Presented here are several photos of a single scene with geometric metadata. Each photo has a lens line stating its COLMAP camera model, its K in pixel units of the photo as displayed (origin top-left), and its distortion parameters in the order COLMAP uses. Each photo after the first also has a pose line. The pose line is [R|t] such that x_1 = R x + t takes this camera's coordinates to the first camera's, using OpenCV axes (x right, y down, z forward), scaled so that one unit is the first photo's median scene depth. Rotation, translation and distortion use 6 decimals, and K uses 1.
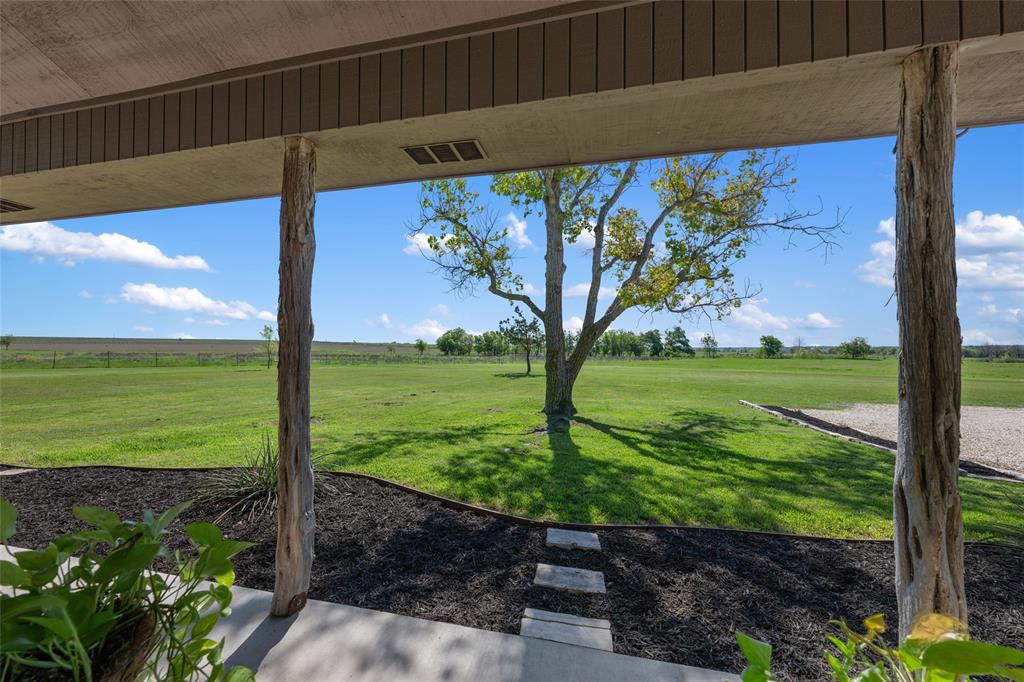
lens RADIAL K [[409.5, 0, 512.7], [0, 409.5, 342.7], [0, 0, 1]] dist [-0.000489, -0.000106]
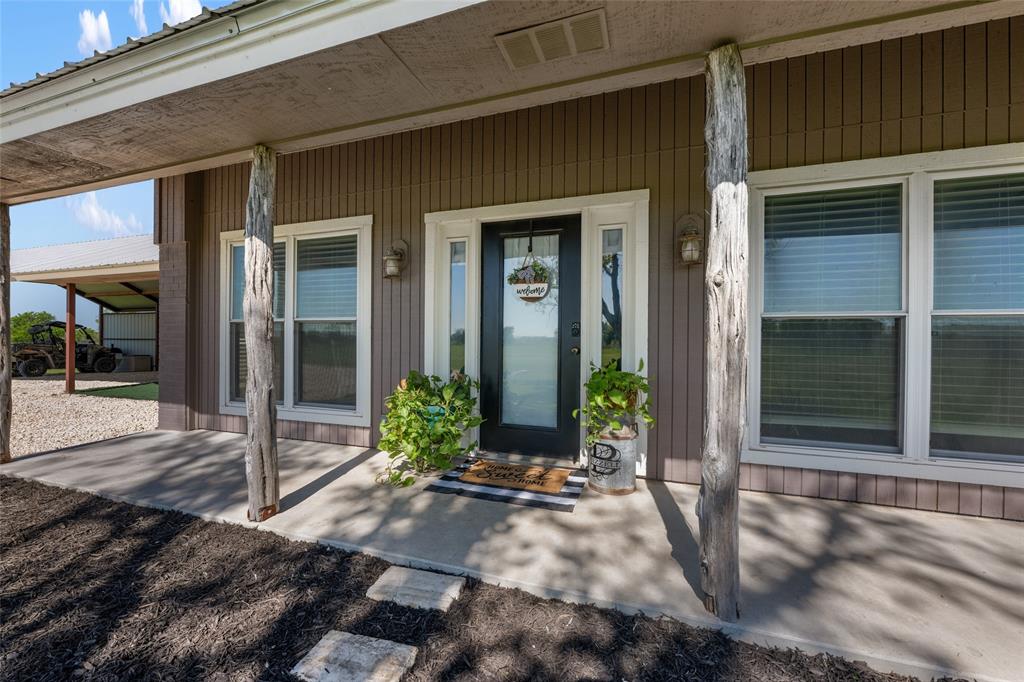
lens RADIAL K [[409.5, 0, 510.1], [0, 409.5, 334.3], [0, 0, 1]] dist [-0.000489, -0.000106]
pose [[-0.996175, -0.014356, 0.086188, -0.175214], [-0.015423, 0.999812, -0.011726, 0.093206], [-0.086004, -0.013010, -0.996210, 1.967552]]
